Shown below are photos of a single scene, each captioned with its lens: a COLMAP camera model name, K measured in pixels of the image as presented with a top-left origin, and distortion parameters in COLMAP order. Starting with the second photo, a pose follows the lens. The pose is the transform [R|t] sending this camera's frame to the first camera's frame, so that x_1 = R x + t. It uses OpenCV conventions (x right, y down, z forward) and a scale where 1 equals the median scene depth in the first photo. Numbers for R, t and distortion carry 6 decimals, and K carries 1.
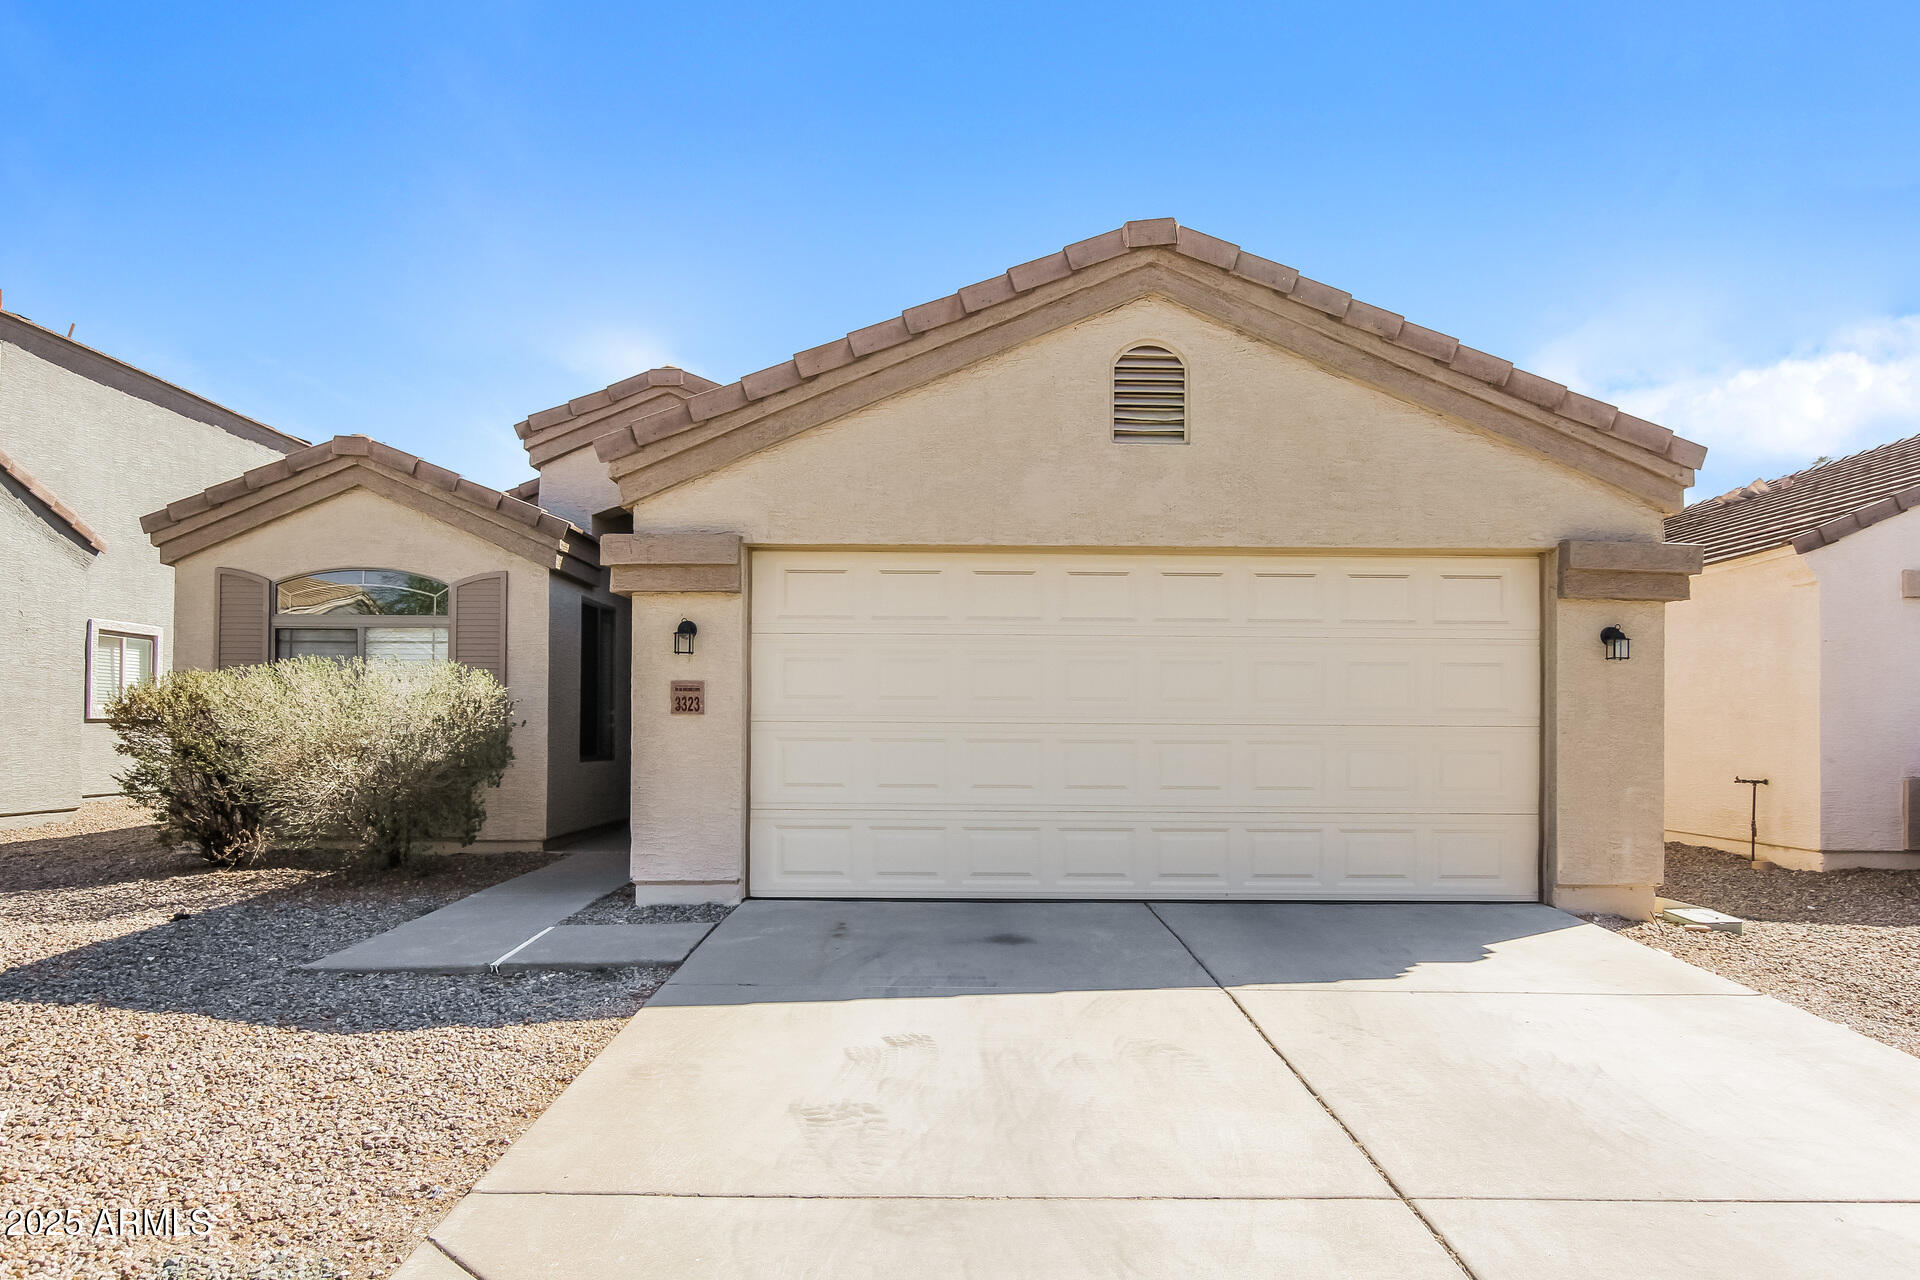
lens RADIAL K [[1272.6, 0, 960.4], [0, 1272.6, 709.4], [0, 0, 1]] dist [-0.008698, 0.002395]
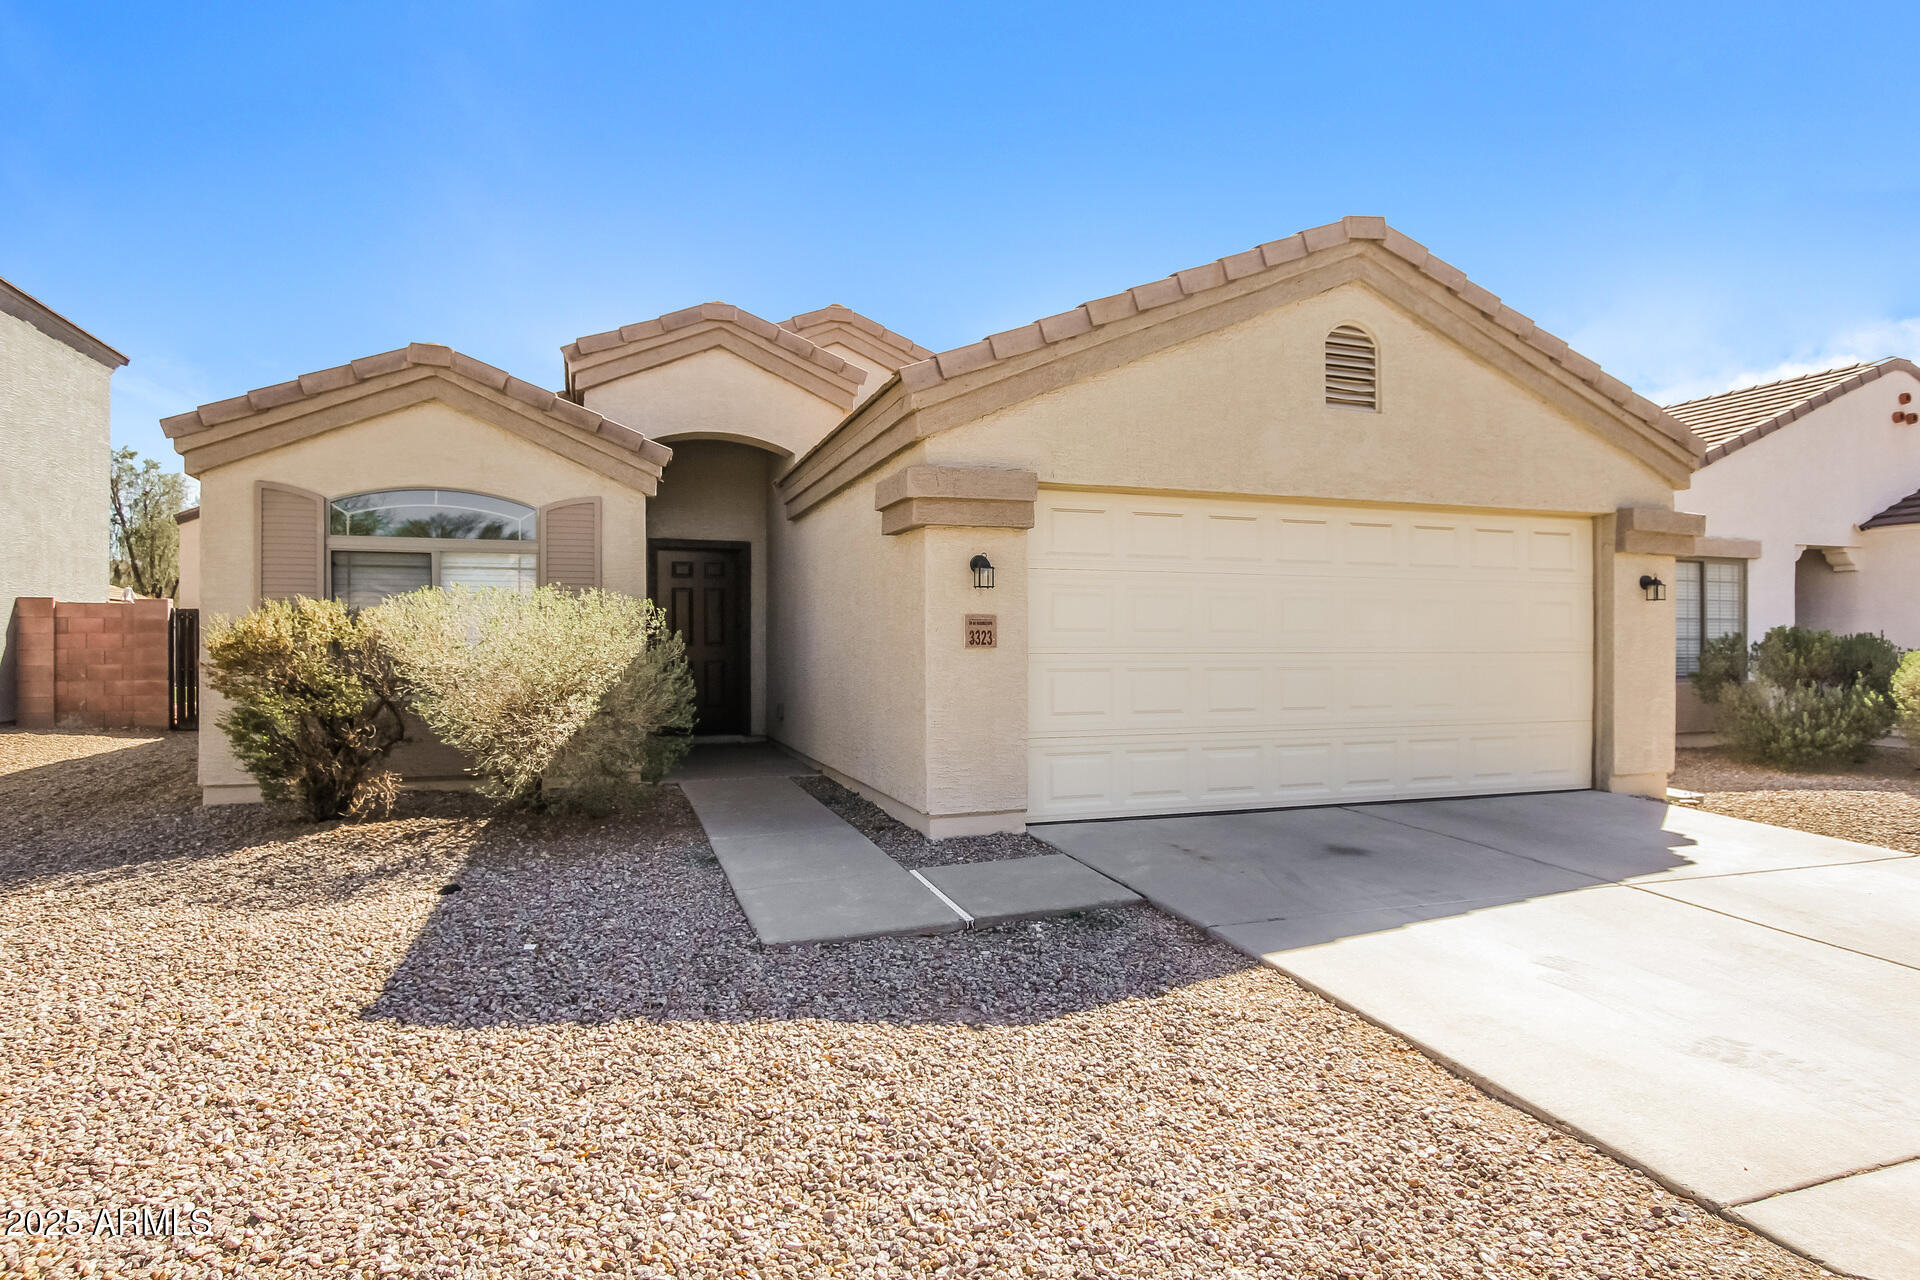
lens RADIAL K [[1047.7, 0, 960.0], [0, 1047.7, 640.0], [0, 0, 1]] dist [-0.016075, 0.001253]
pose [[0.946917, -0.005425, 0.321432, -0.494774], [0.001107, 0.999907, 0.013614, -0.013721], [-0.321476, -0.012535, 0.946835, 0.213391]]
